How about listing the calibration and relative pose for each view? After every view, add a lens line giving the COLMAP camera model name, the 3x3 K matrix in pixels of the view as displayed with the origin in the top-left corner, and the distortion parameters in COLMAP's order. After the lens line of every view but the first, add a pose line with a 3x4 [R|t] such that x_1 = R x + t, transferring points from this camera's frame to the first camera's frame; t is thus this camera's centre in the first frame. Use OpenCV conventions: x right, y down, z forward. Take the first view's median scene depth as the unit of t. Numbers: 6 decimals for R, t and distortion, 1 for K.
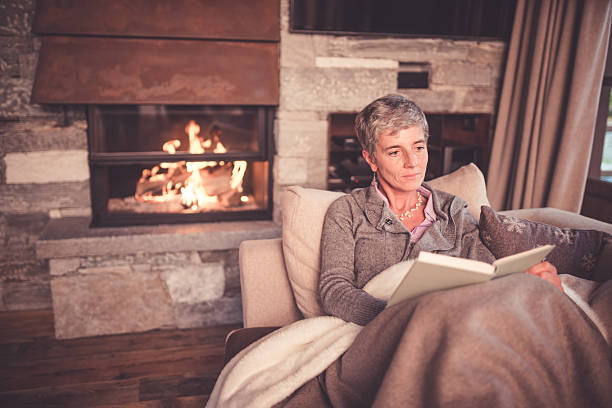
lens RADIAL K [[595.2, 0, 306.0], [0, 595.2, 204.0], [0, 0, 1]] dist [-0.023503, 0.074006]
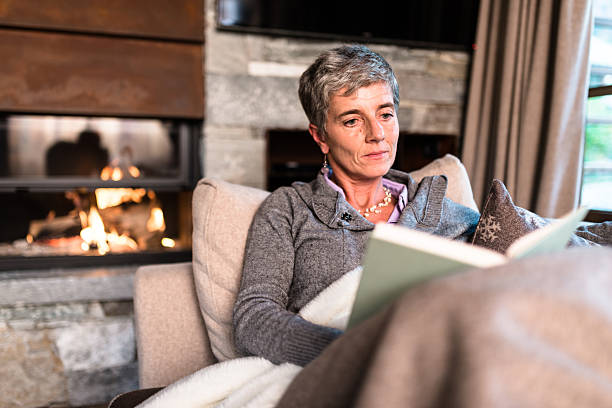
lens RADIAL K [[595.2, 0, 306.0], [0, 595.2, 204.0], [0, 0, 1]] dist [-0.023503, 0.074006]
pose [[0.996877, -0.010324, 0.078289, 0.028455], [0.020621, 0.991050, -0.131886, 0.061732], [-0.076226, 0.133088, 0.988169, 0.195519]]
